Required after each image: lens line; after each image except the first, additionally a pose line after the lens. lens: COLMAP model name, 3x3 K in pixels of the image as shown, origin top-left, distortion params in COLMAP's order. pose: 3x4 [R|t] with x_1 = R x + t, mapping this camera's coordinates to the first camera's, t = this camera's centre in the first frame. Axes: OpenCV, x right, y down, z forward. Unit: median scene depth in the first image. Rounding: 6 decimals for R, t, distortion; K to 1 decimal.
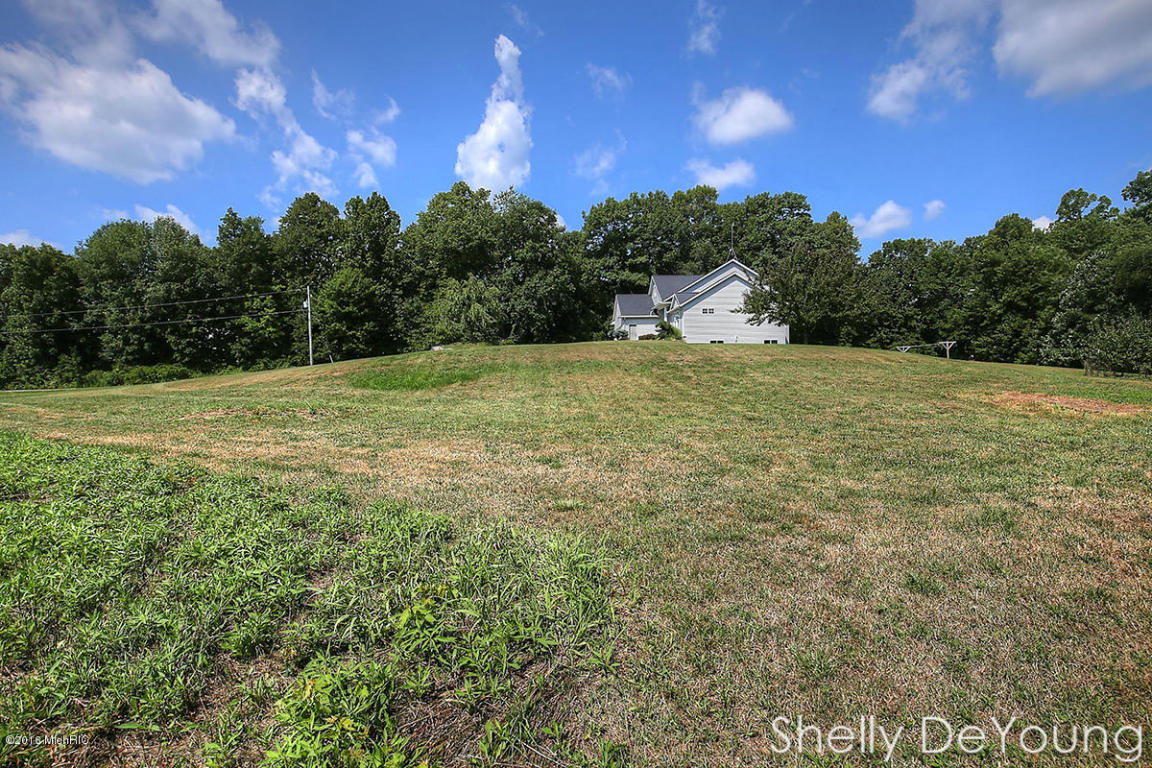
lens RADIAL K [[536.4, 0, 567.3], [0, 536.4, 381.4], [0, 0, 1]] dist [-0.034235, 0.005514]
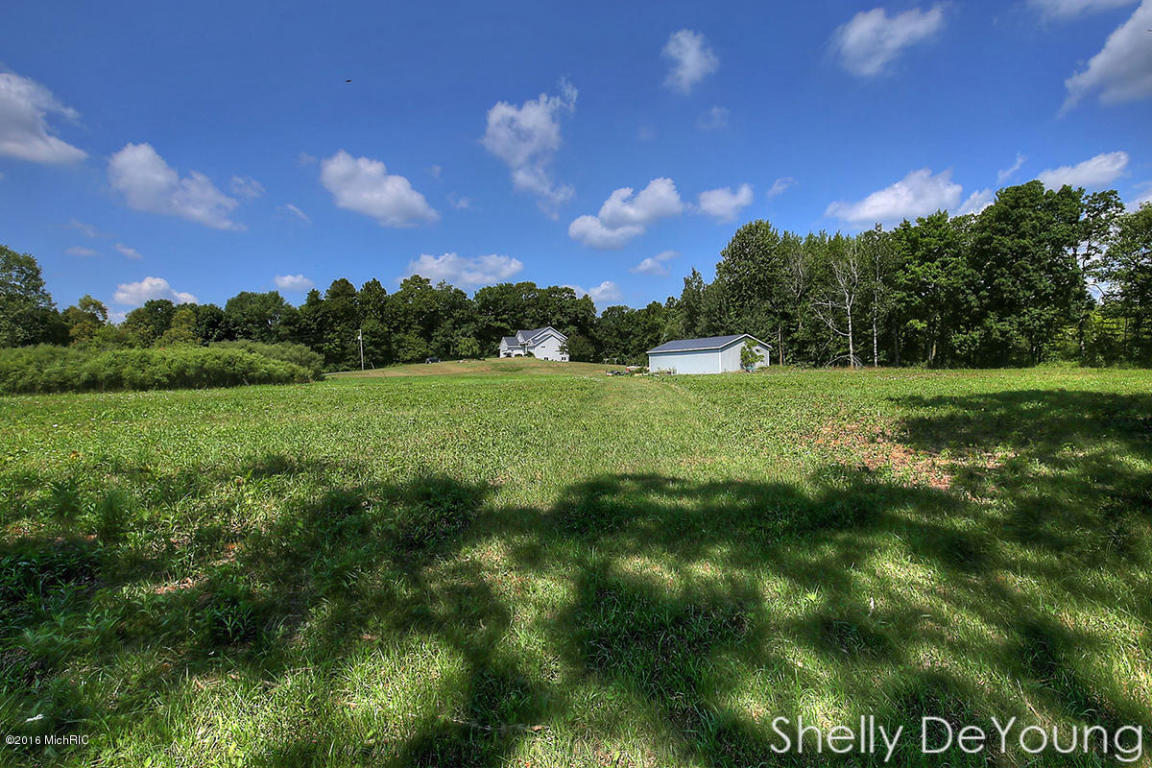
lens RADIAL K [[536.4, 0, 576.3], [0, 536.4, 381.1], [0, 0, 1]] dist [-0.034235, 0.005514]
pose [[0.910647, -0.016976, 0.412837, -0.522929], [0.012988, 0.999838, 0.012464, 0.011649], [-0.412982, -0.005988, 0.910720, -1.156505]]
